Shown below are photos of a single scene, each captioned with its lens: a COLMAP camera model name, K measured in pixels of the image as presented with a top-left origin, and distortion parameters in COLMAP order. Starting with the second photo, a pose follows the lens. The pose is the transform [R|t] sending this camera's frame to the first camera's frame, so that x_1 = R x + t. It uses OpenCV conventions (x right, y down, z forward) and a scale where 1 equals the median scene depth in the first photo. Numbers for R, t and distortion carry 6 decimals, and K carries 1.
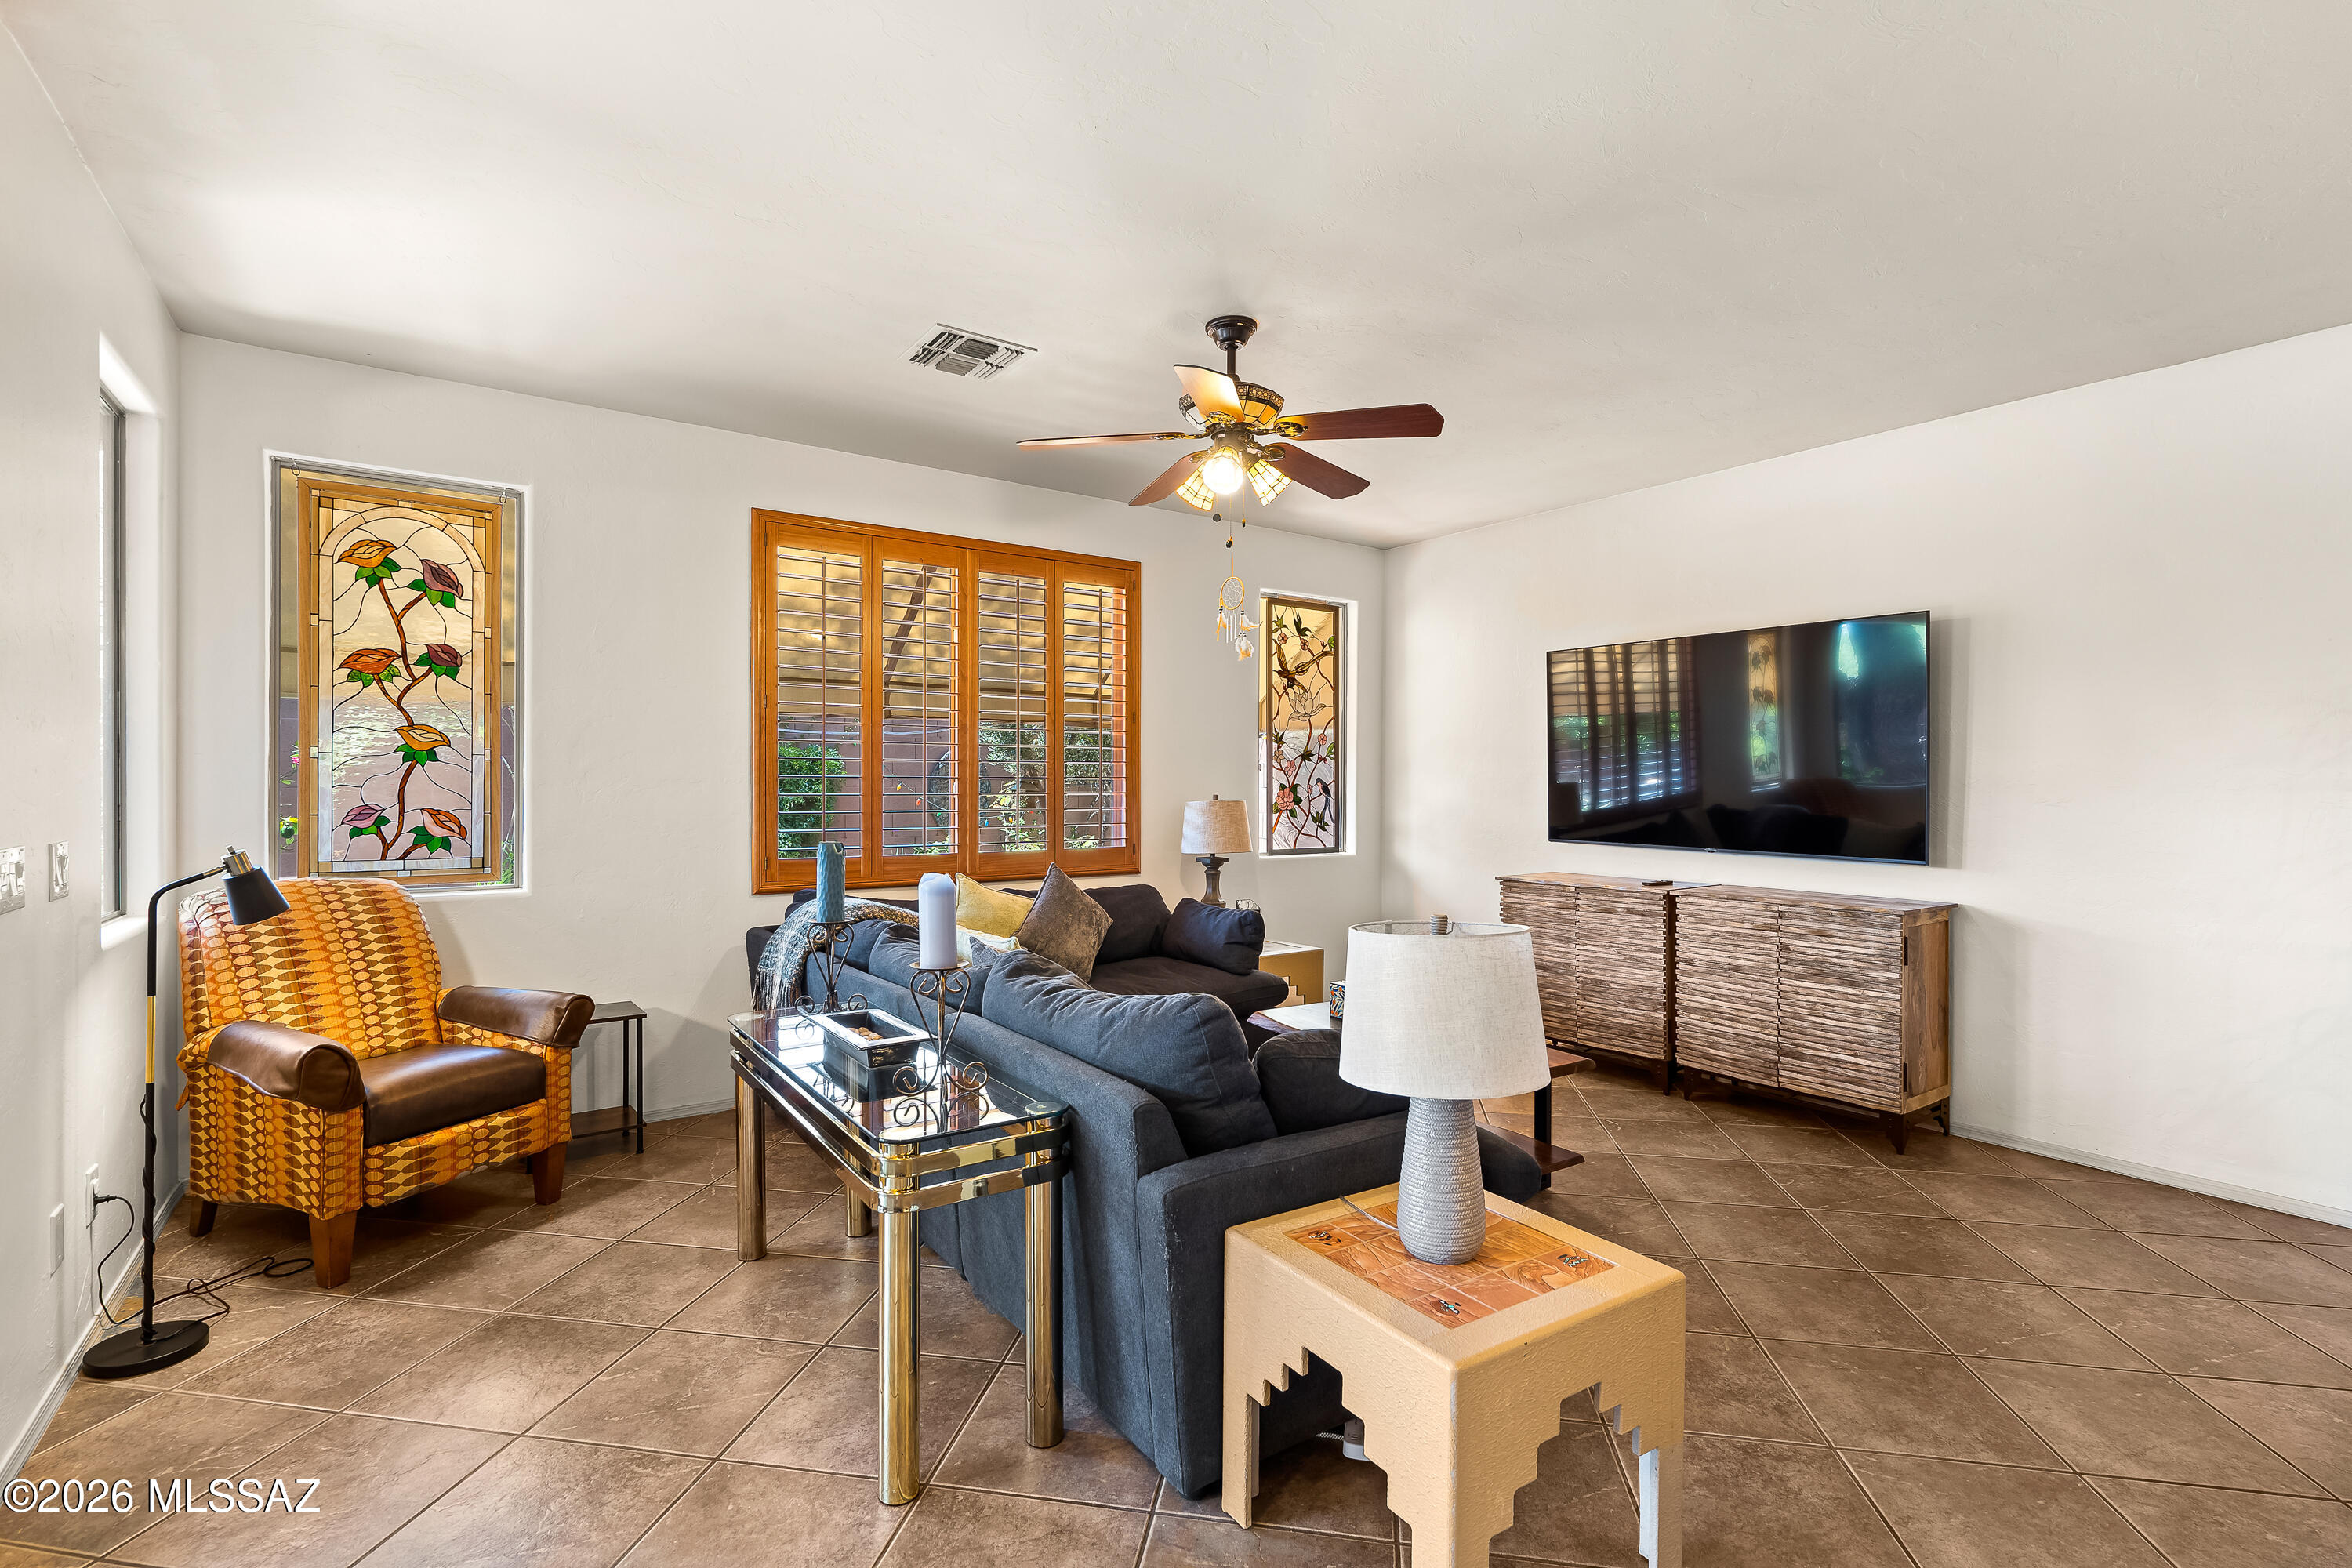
lens RADIAL K [[1083.3, 0, 1185.2], [0, 1083.3, 792.6], [0, 0, 1]] dist [-0.000641, 0.001300]
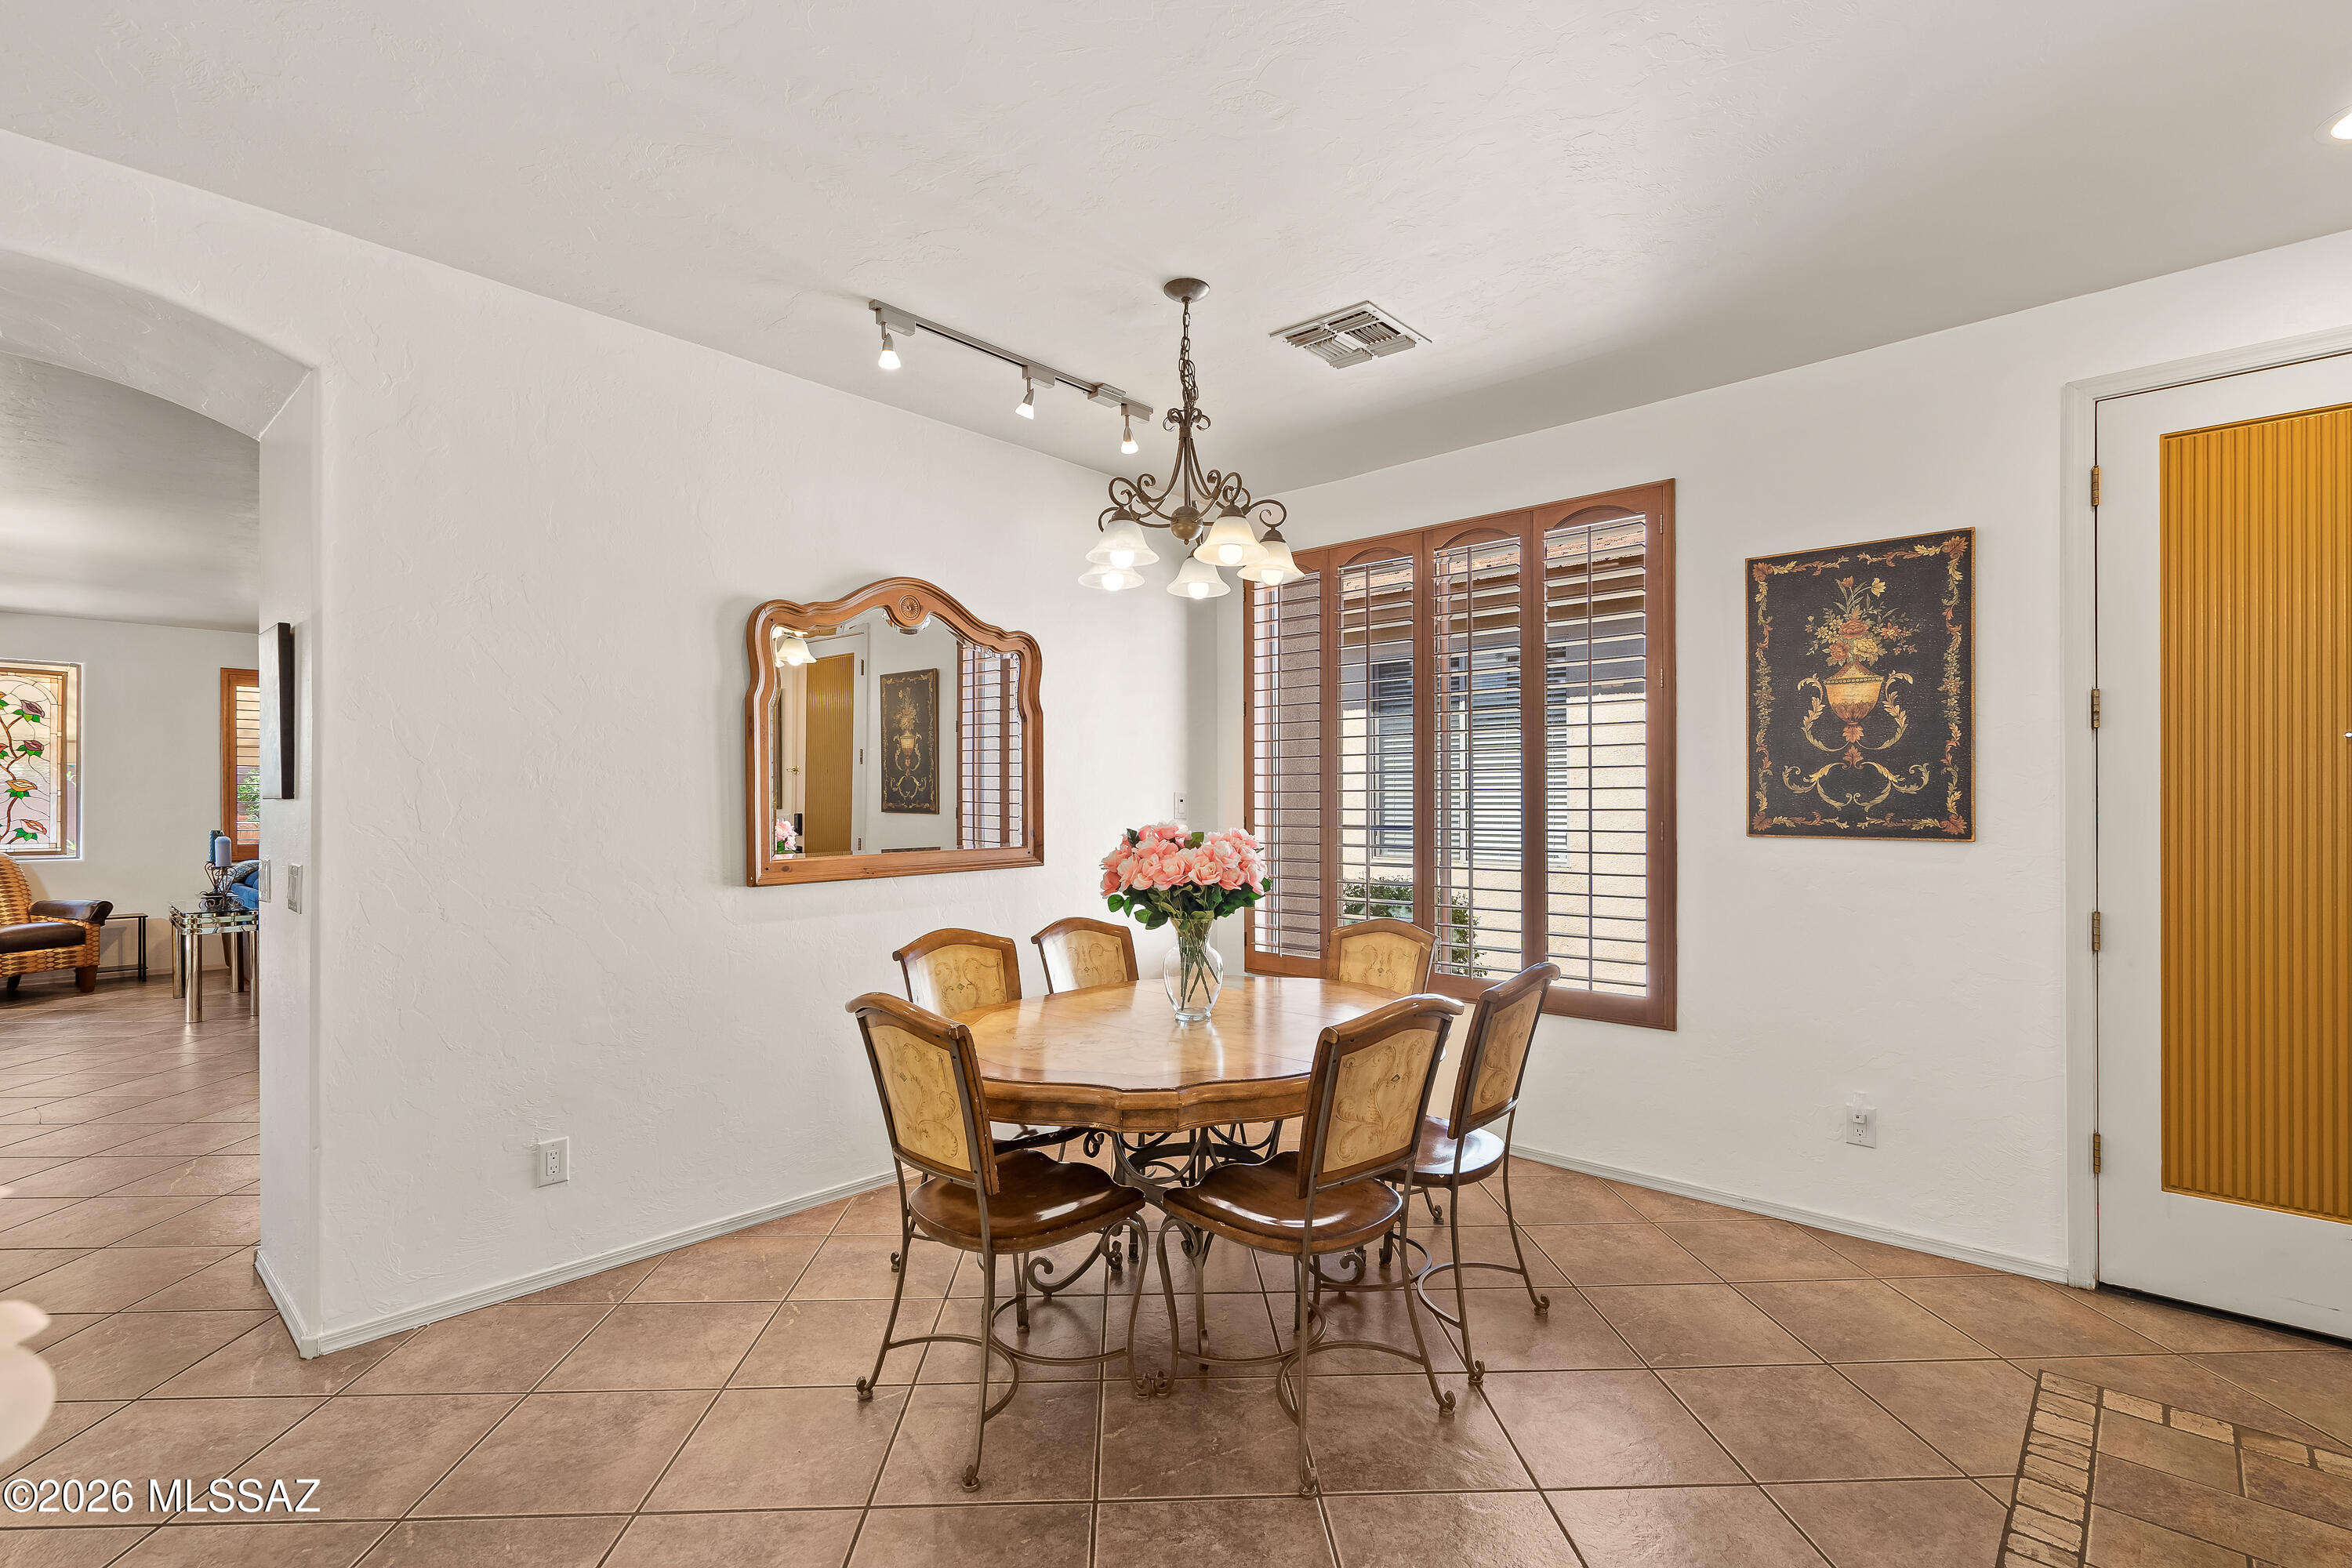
lens RADIAL K [[1083.3, 0, 1182.6], [0, 1083.3, 798.1], [0, 0, 1]] dist [-0.000641, 0.001300]
pose [[0.978809, -0.001808, 0.204770, 1.053855], [0.002721, 0.999988, -0.004175, -0.011350], [-0.204760, 0.004643, 0.978801, -1.496374]]
